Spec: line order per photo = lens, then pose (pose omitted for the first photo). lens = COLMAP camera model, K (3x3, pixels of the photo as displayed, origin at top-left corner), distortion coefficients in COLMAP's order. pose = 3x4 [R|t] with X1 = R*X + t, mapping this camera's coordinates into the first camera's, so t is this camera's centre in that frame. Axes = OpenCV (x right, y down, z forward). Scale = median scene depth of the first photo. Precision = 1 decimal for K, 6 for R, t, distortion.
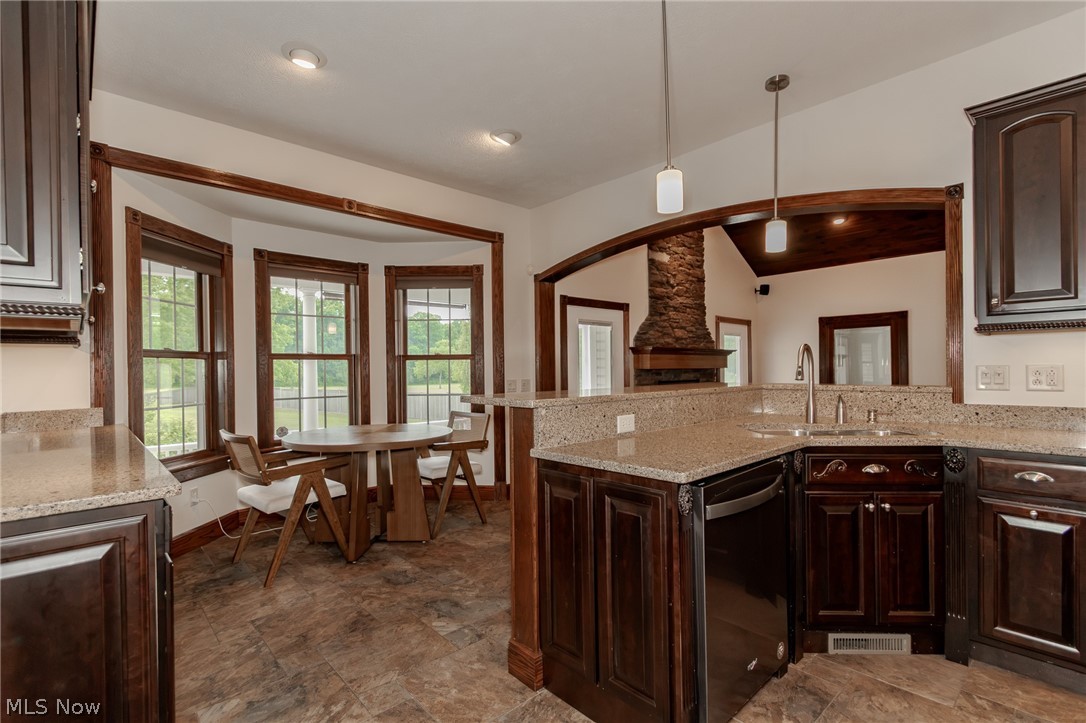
lens RADIAL K [[505.5, 0, 541.8], [0, 505.5, 366.6], [0, 0, 1]] dist [0.005921, -0.003648]
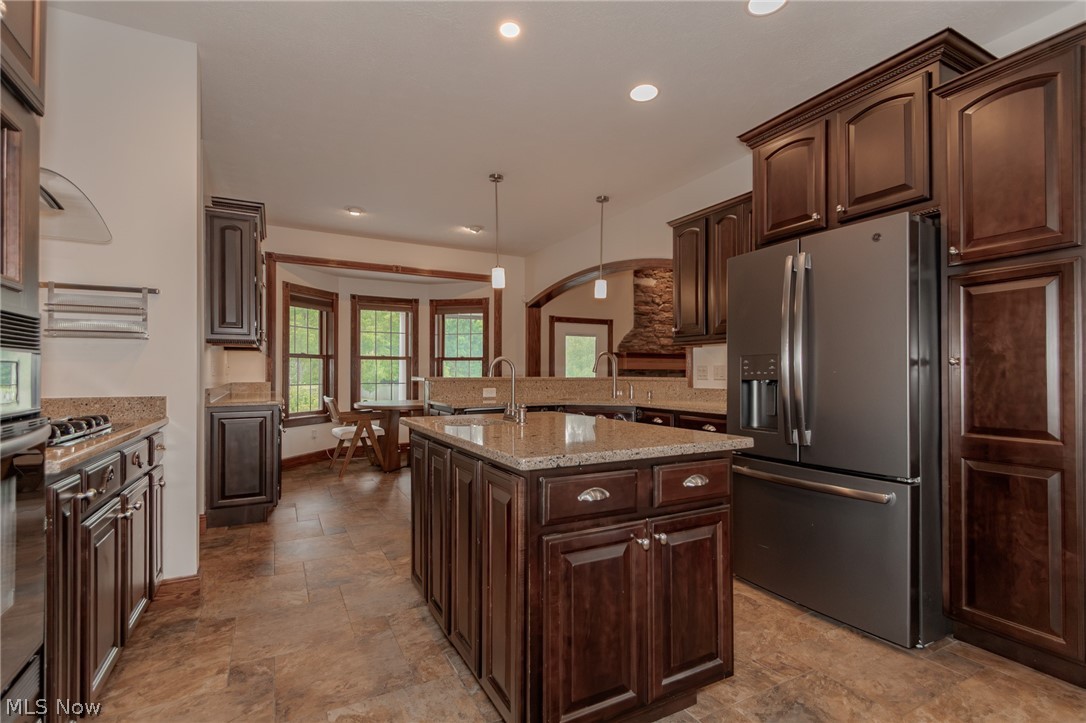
lens RADIAL K [[505.5, 0, 540.2], [0, 505.5, 367.8], [0, 0, 1]] dist [0.005921, -0.003648]
pose [[0.966667, 0.010741, -0.255813, 0.406484], [-0.011923, 0.999924, -0.003070, 0.009483], [0.255761, 0.006018, 0.966721, -0.400300]]
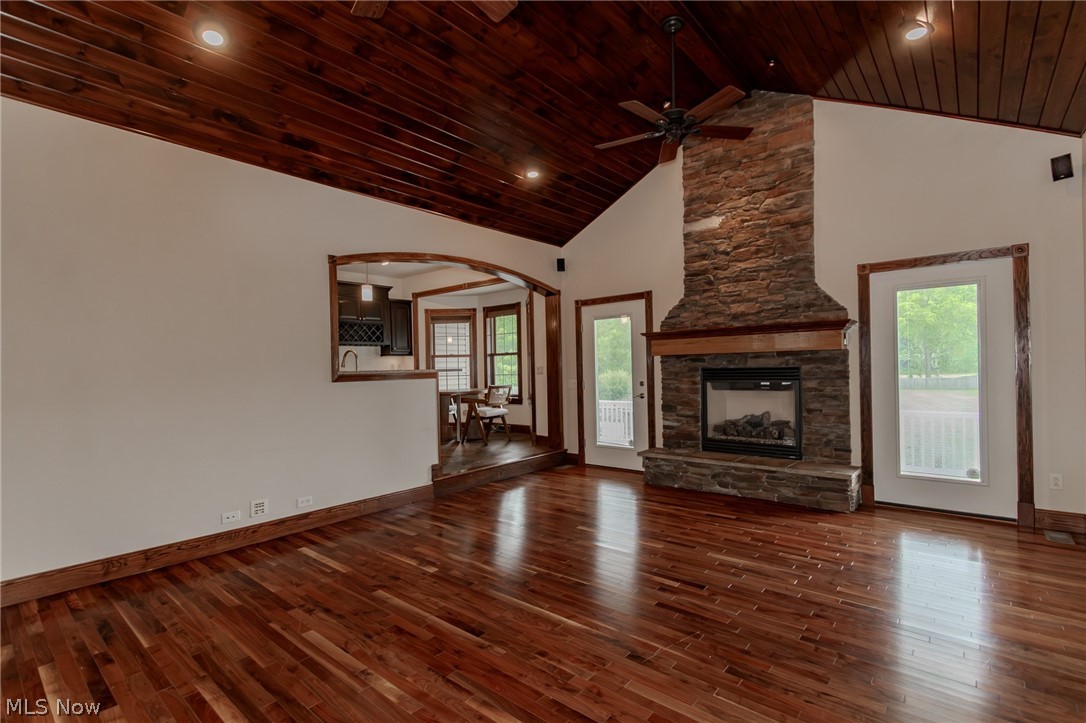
lens RADIAL K [[505.5, 0, 538.4], [0, 505.5, 361.4], [0, 0, 1]] dist [0.005921, -0.003648]
pose [[0.114085, -0.004028, -0.993463, 1.410738], [0.027801, 0.999613, -0.000860, 0.012234], [0.993082, -0.027521, 0.114153, 0.820158]]
